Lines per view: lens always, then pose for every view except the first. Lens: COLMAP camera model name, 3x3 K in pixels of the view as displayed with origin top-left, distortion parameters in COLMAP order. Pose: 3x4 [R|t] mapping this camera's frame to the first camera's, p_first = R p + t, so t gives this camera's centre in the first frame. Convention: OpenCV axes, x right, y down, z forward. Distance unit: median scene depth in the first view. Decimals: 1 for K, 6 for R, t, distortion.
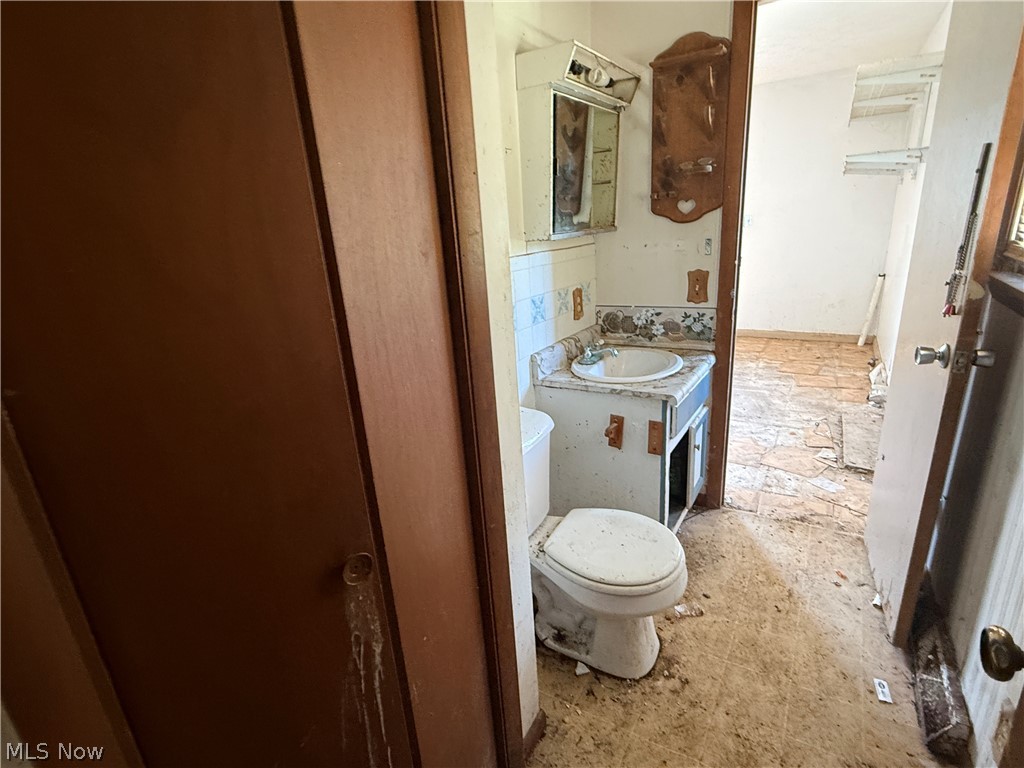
lens RADIAL K [[502.5, 0, 512.3], [0, 502.5, 385.1], [0, 0, 1]] dist [0.002939, 0.000593]
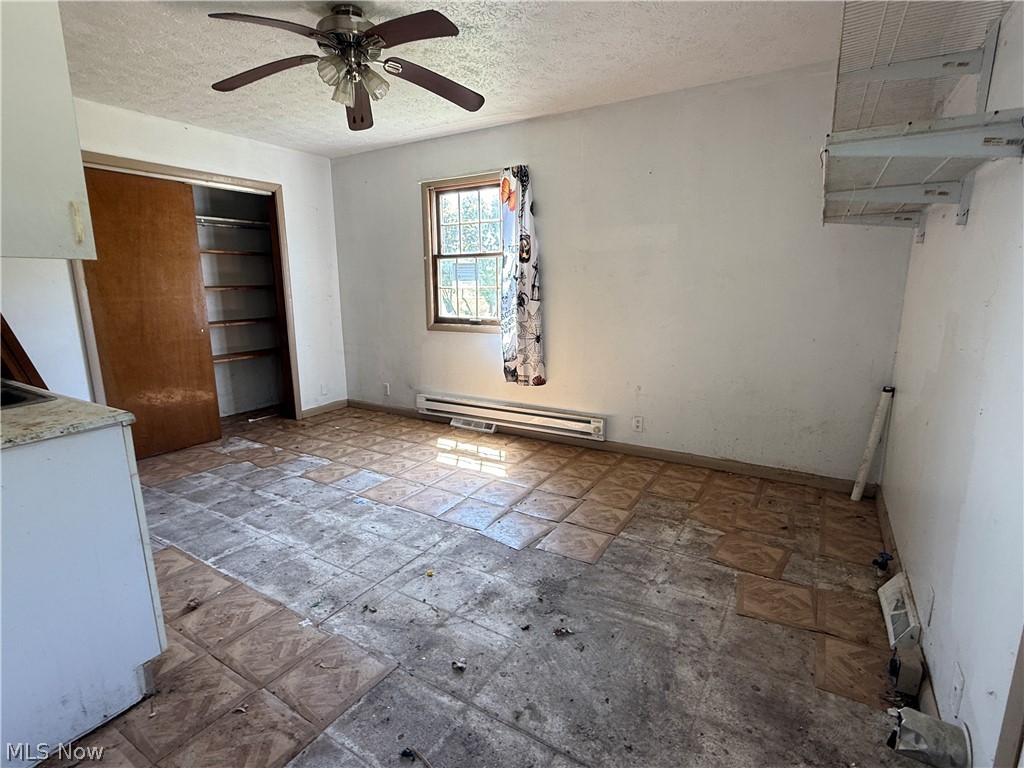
lens RADIAL K [[502.5, 0, 513.2], [0, 502.5, 380.8], [0, 0, 1]] dist [0.002939, 0.000593]
pose [[0.998659, 0.049378, 0.015577, 0.290133], [-0.047143, 0.991562, -0.120761, -0.140020], [-0.021408, 0.119865, 0.992559, 0.429532]]
